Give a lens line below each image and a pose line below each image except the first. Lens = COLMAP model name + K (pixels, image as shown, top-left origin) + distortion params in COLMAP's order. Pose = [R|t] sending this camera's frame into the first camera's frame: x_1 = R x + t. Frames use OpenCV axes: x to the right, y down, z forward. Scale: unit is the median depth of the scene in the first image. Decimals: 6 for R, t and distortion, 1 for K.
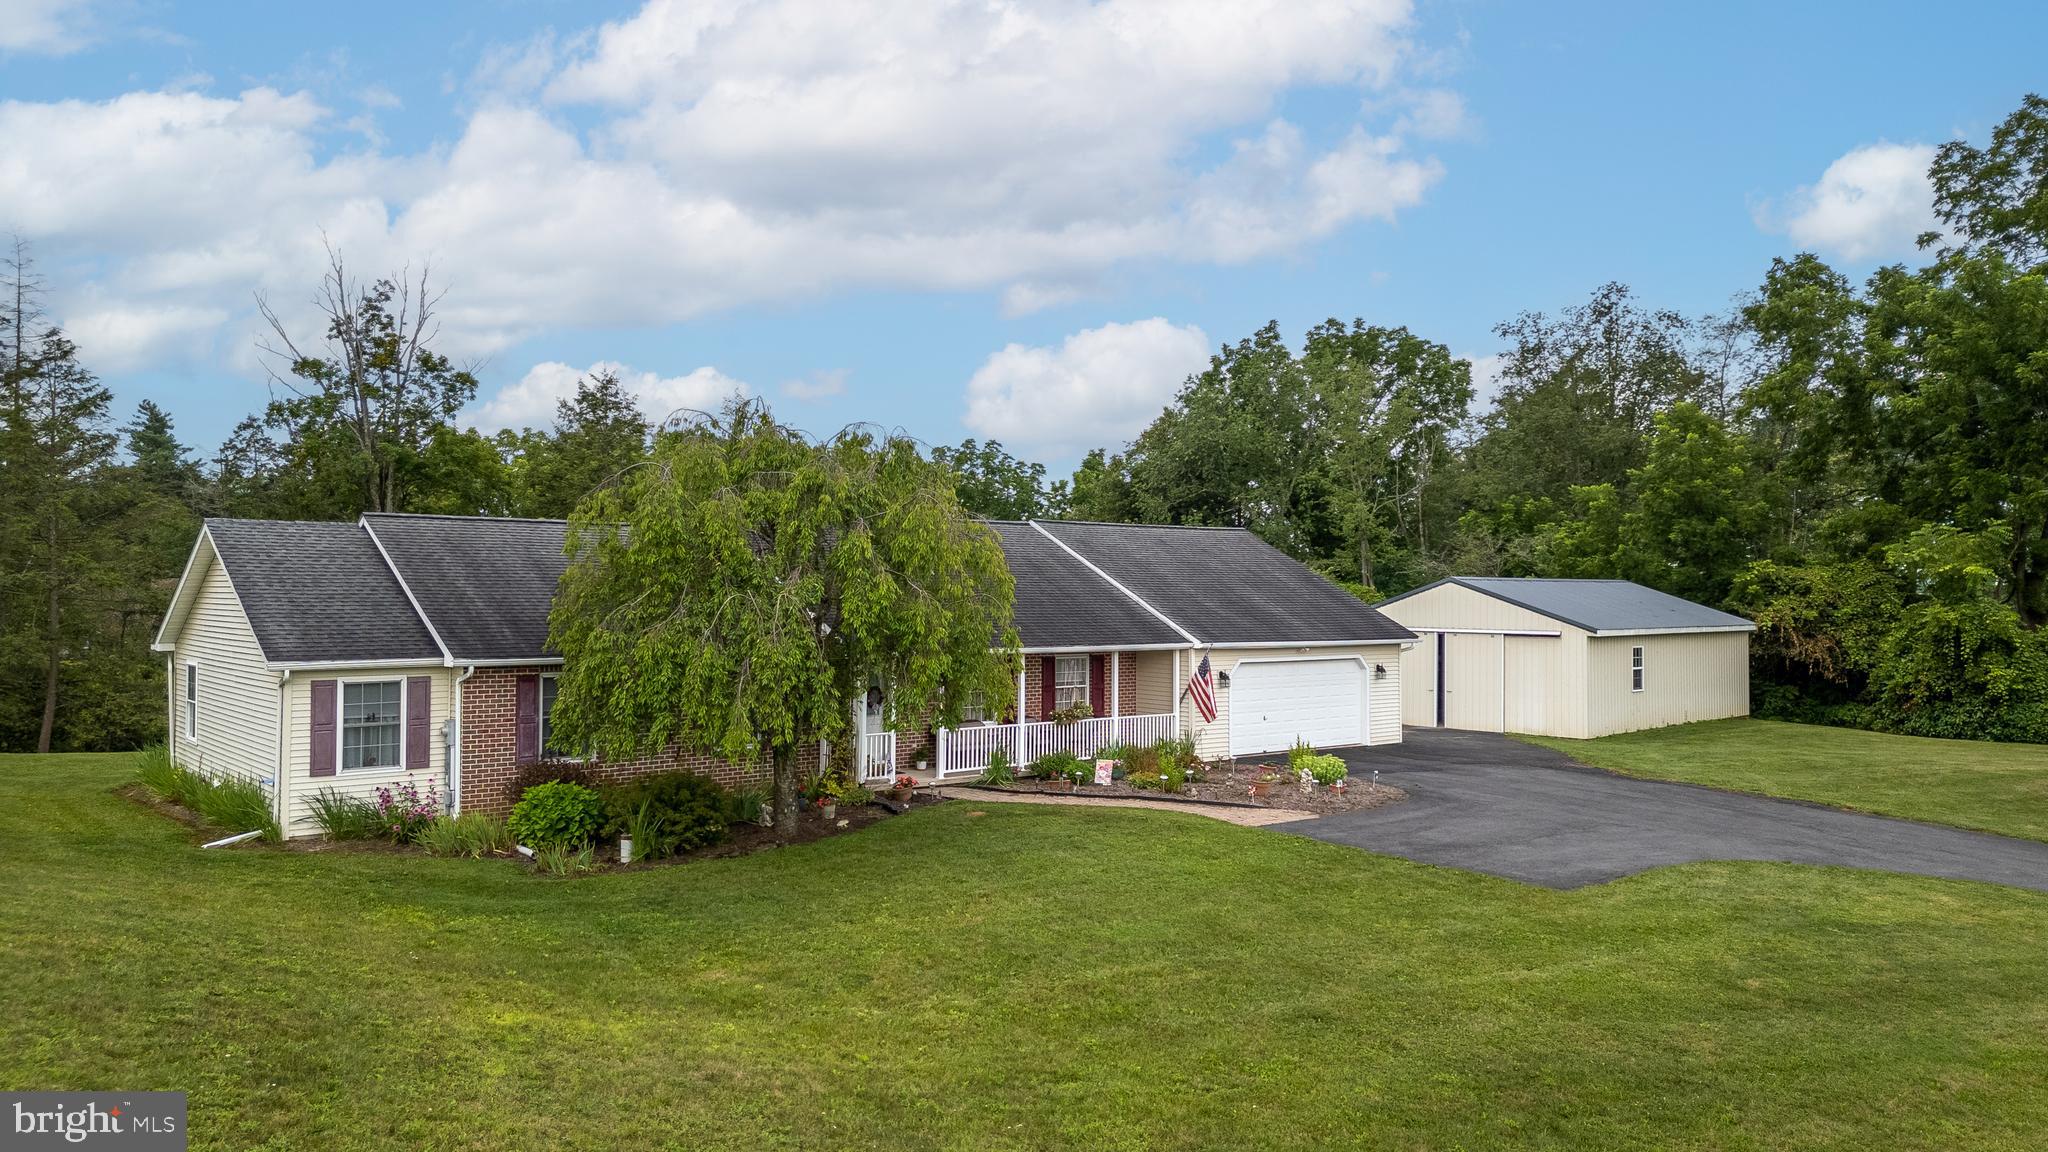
lens RADIAL K [[1422.7, 0, 1026.1], [0, 1422.7, 567.2], [0, 0, 1]] dist [0.052158, -0.004158]
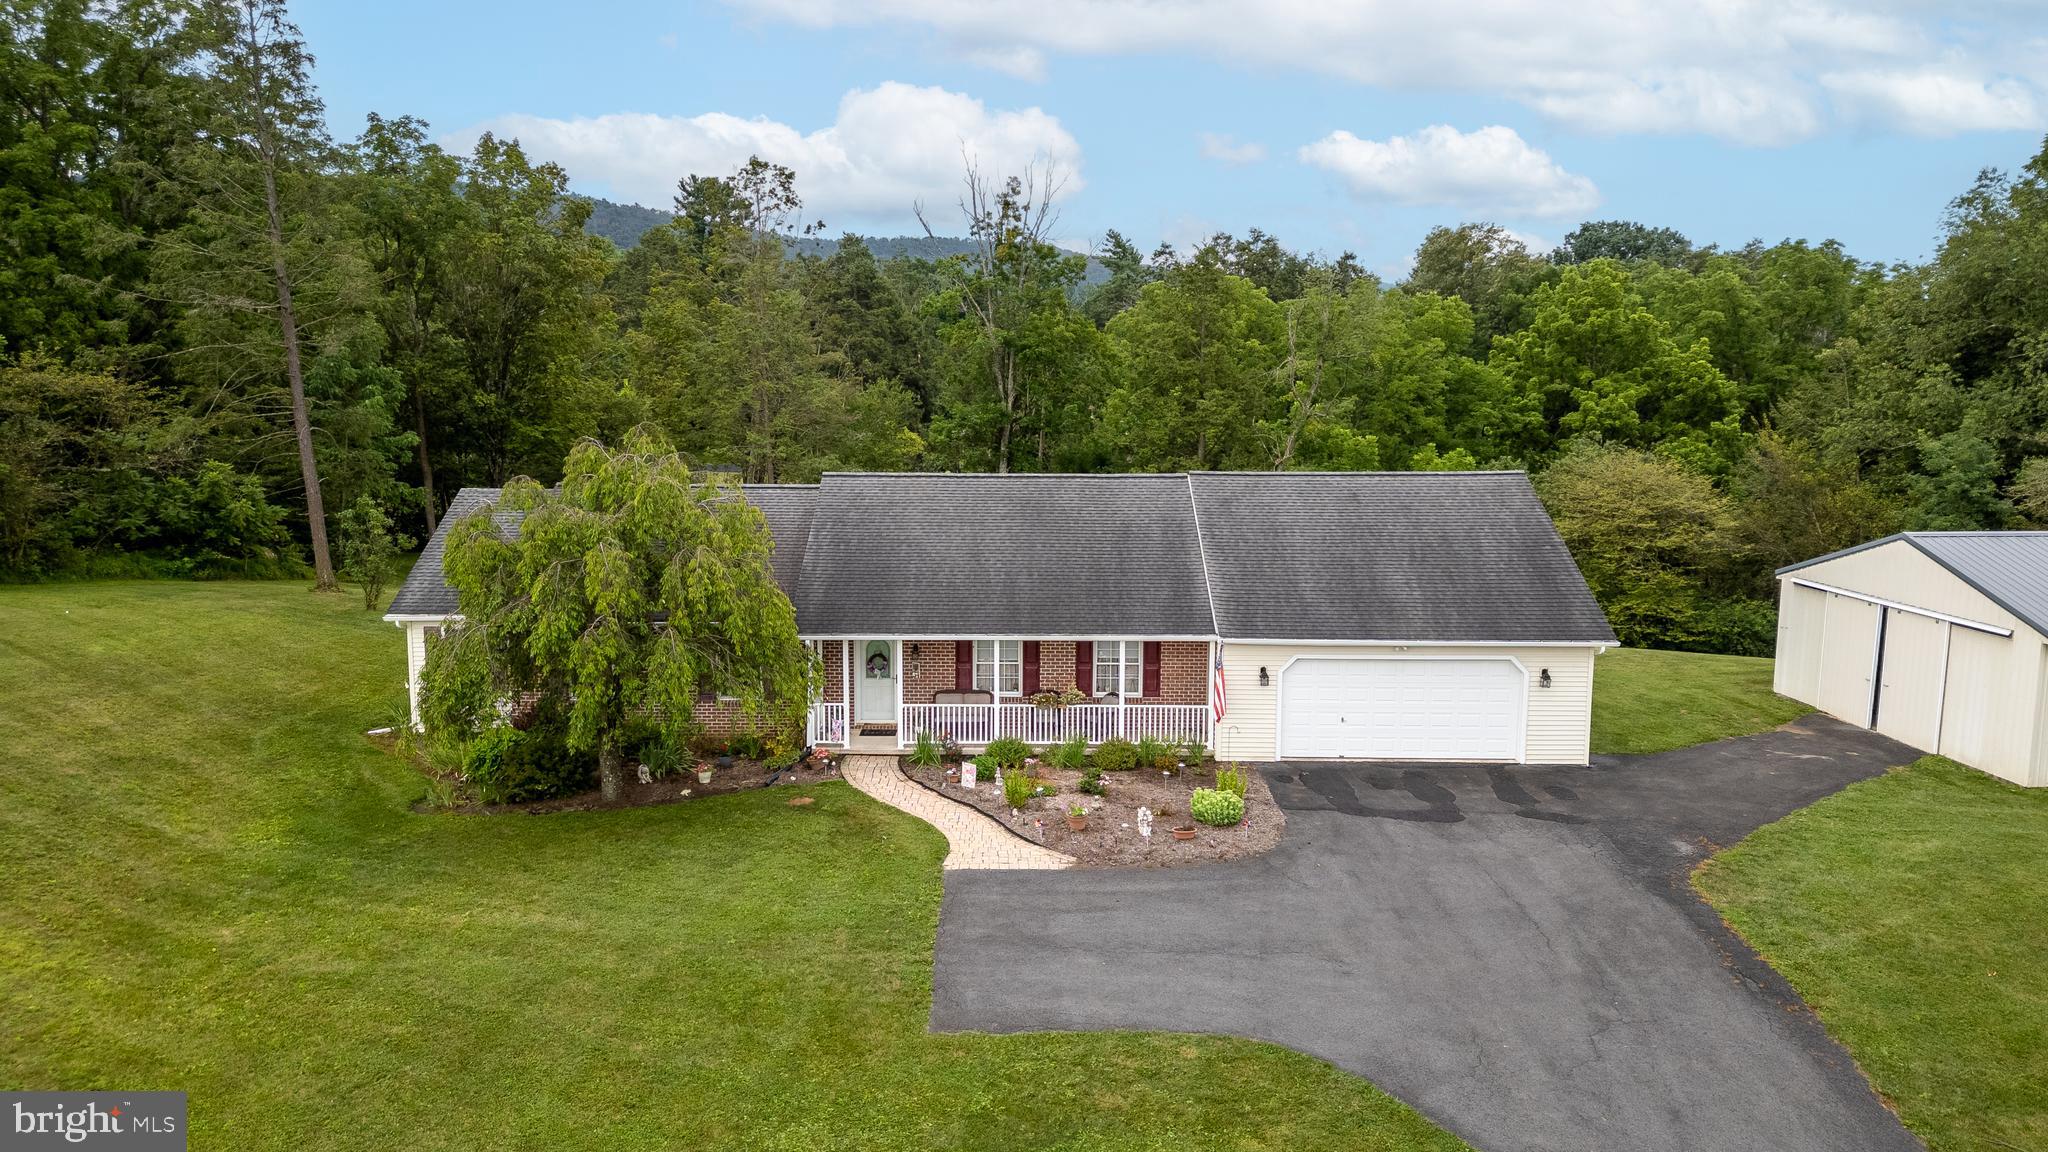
lens RADIAL K [[1415.9, 0, 1016.7], [0, 1415.9, 575.5], [0, 0, 1]] dist [0.073275, -0.078288]
pose [[0.762237, 0.092357, -0.640675, 0.368497], [0.014799, 0.987024, 0.159892, -0.082033], [0.647128, -0.131357, 0.750979, 0.139164]]
